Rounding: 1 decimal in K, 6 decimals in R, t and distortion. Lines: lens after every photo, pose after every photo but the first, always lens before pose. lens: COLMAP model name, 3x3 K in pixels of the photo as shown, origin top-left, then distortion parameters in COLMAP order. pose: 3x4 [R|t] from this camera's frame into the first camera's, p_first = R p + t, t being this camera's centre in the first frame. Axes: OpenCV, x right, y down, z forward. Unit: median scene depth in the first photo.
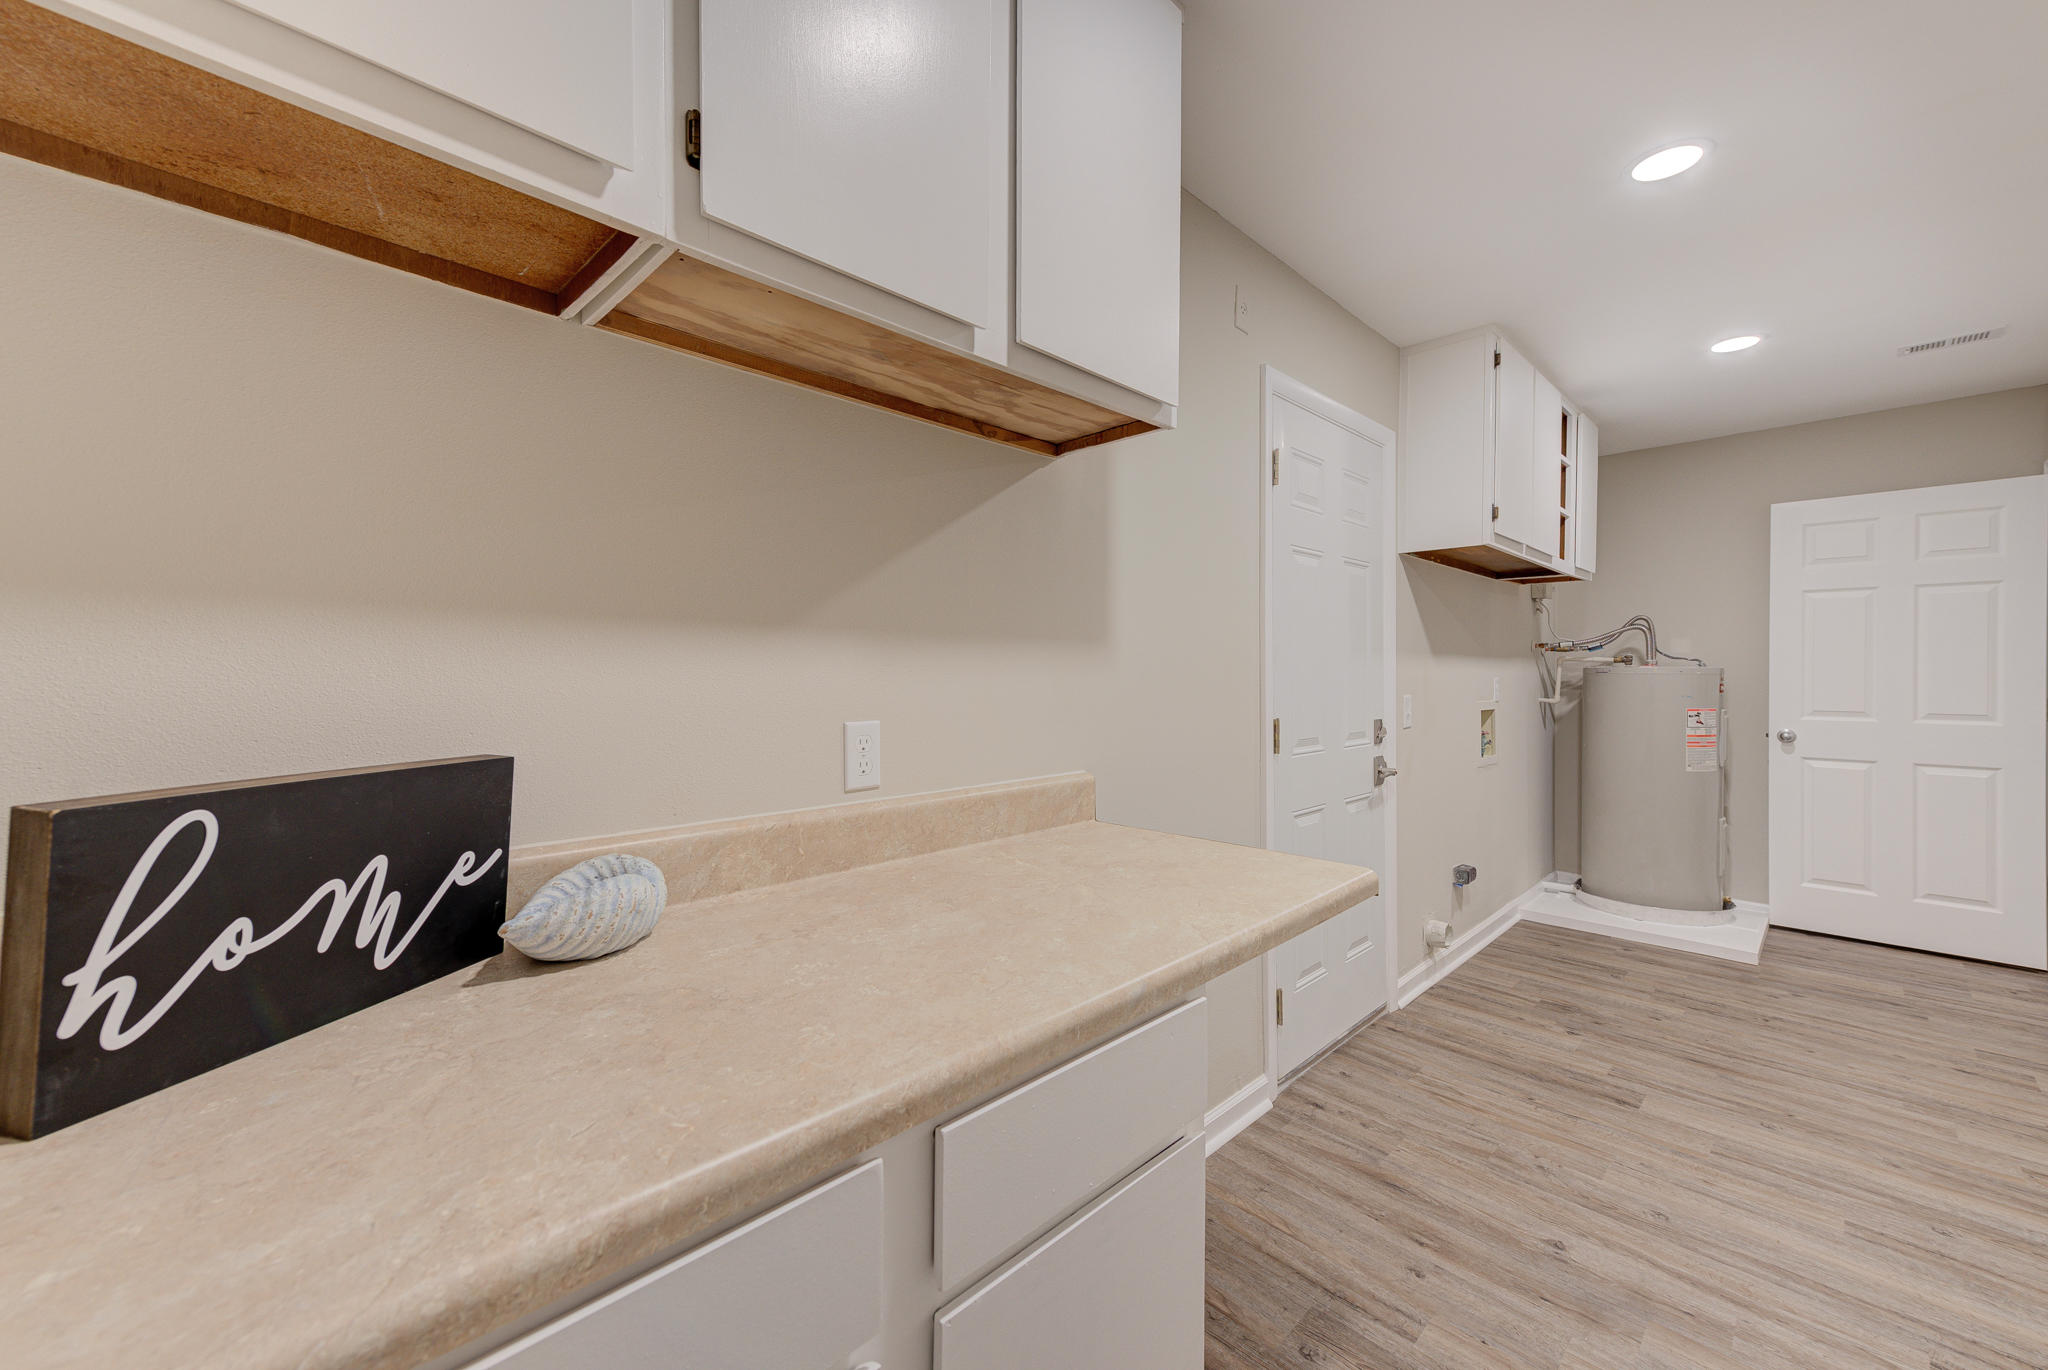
lens RADIAL K [[807.1, 0, 1041.0], [0, 807.1, 681.3], [0, 0, 1]] dist [0.020782, 0.000262]
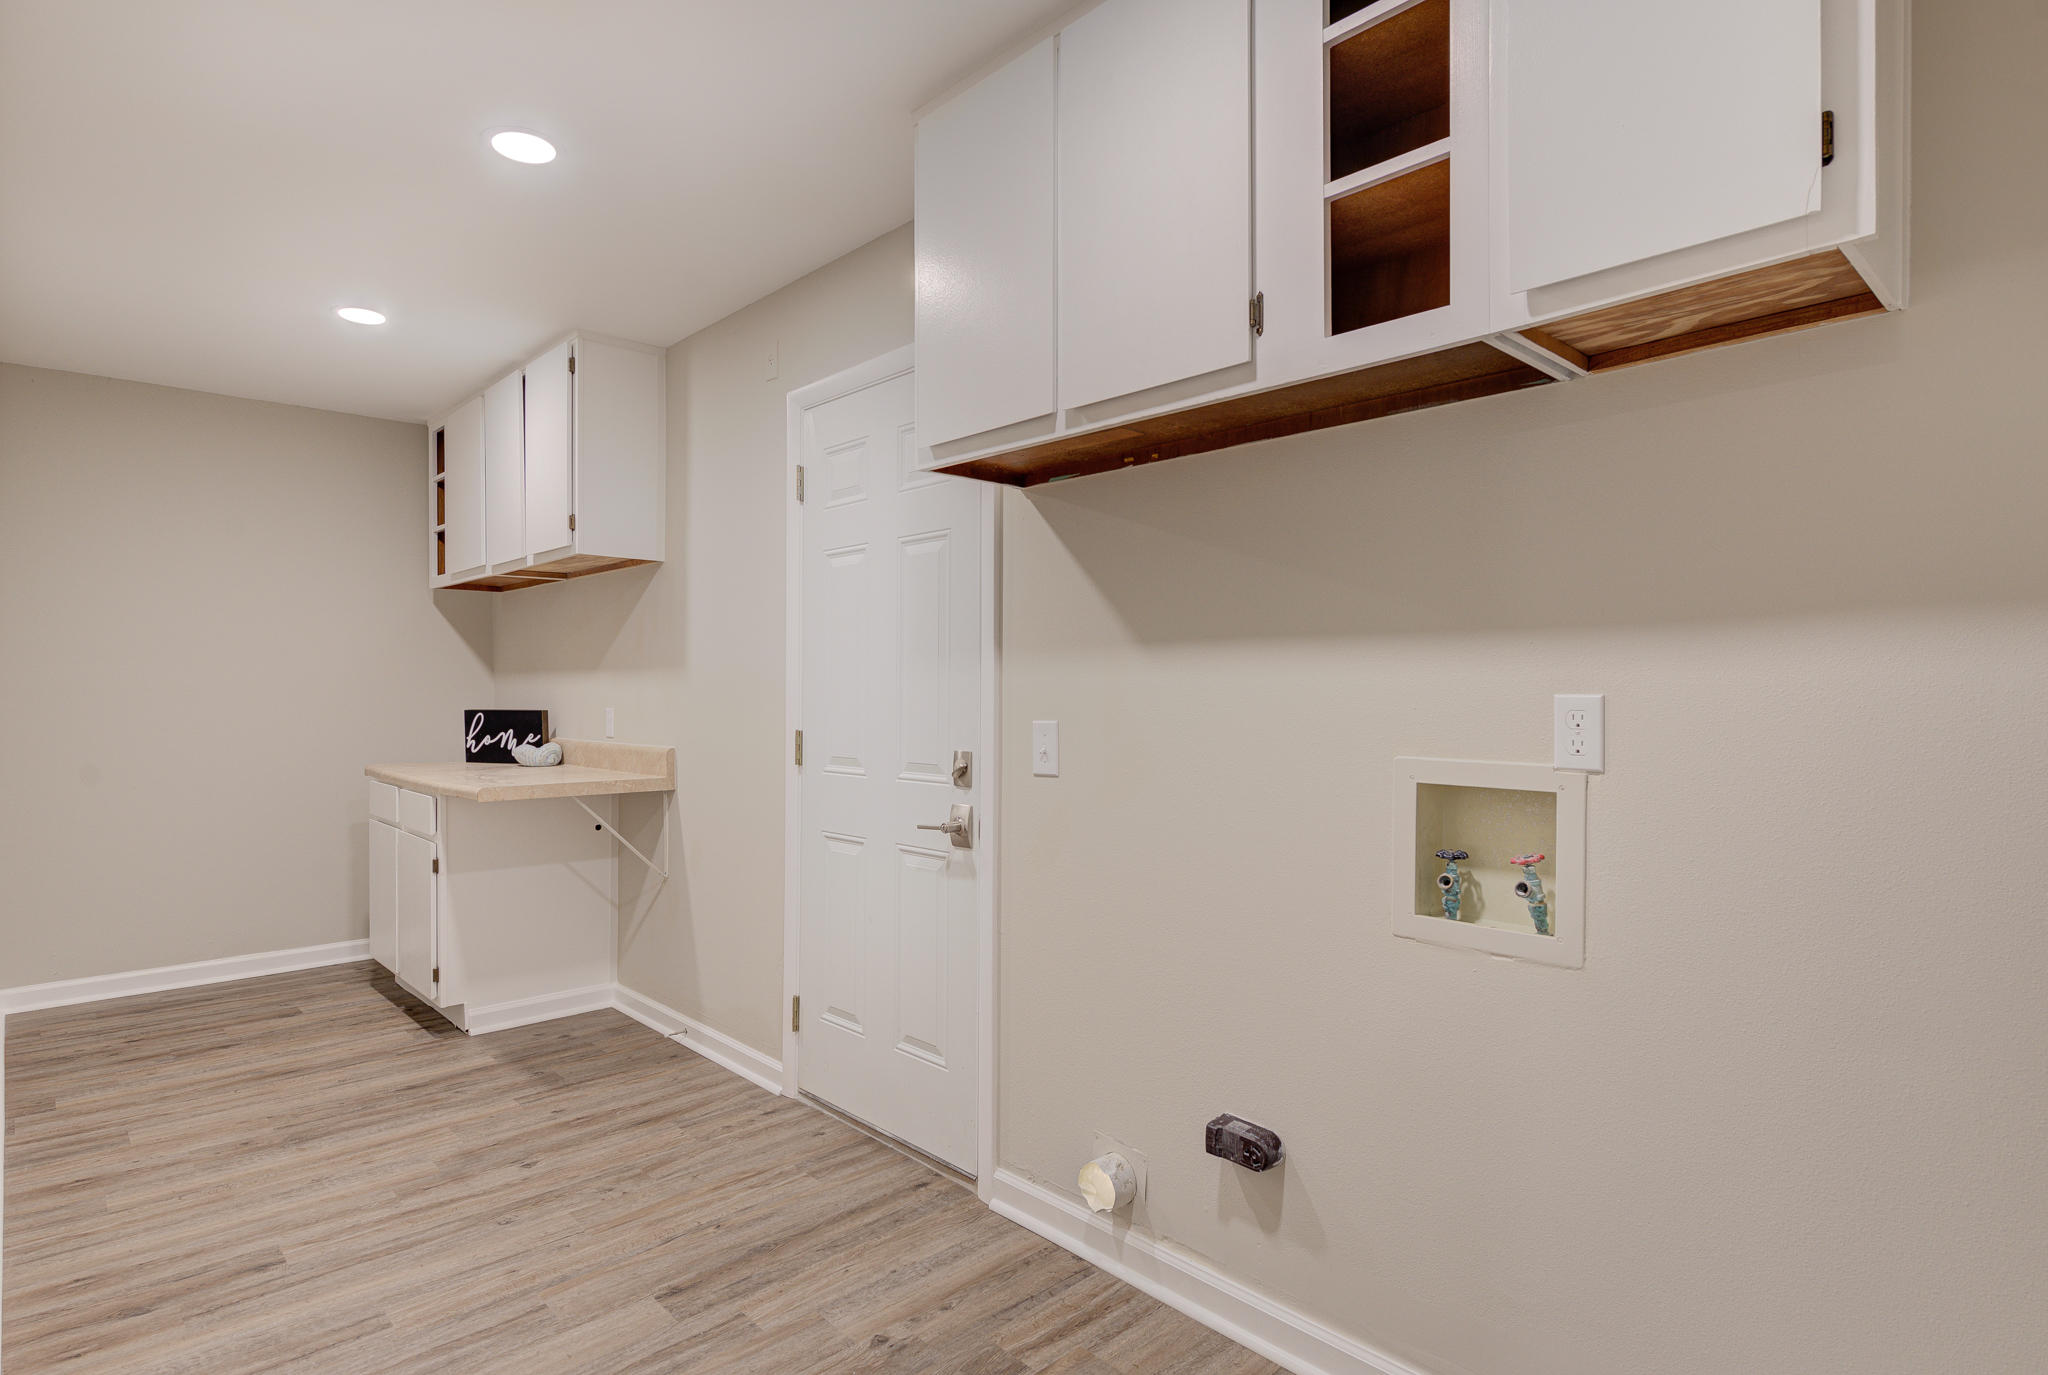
lens RADIAL K [[1064.6, 0, 1036.7], [0, 1064.6, 689.0], [0, 0, 1]] dist [0.007451, -0.002493]
pose [[-0.028565, -0.005133, -0.999579, 1.933296], [-0.010933, 0.999929, -0.004823, -0.002961], [0.999532, 0.010791, -0.028619, 1.590352]]
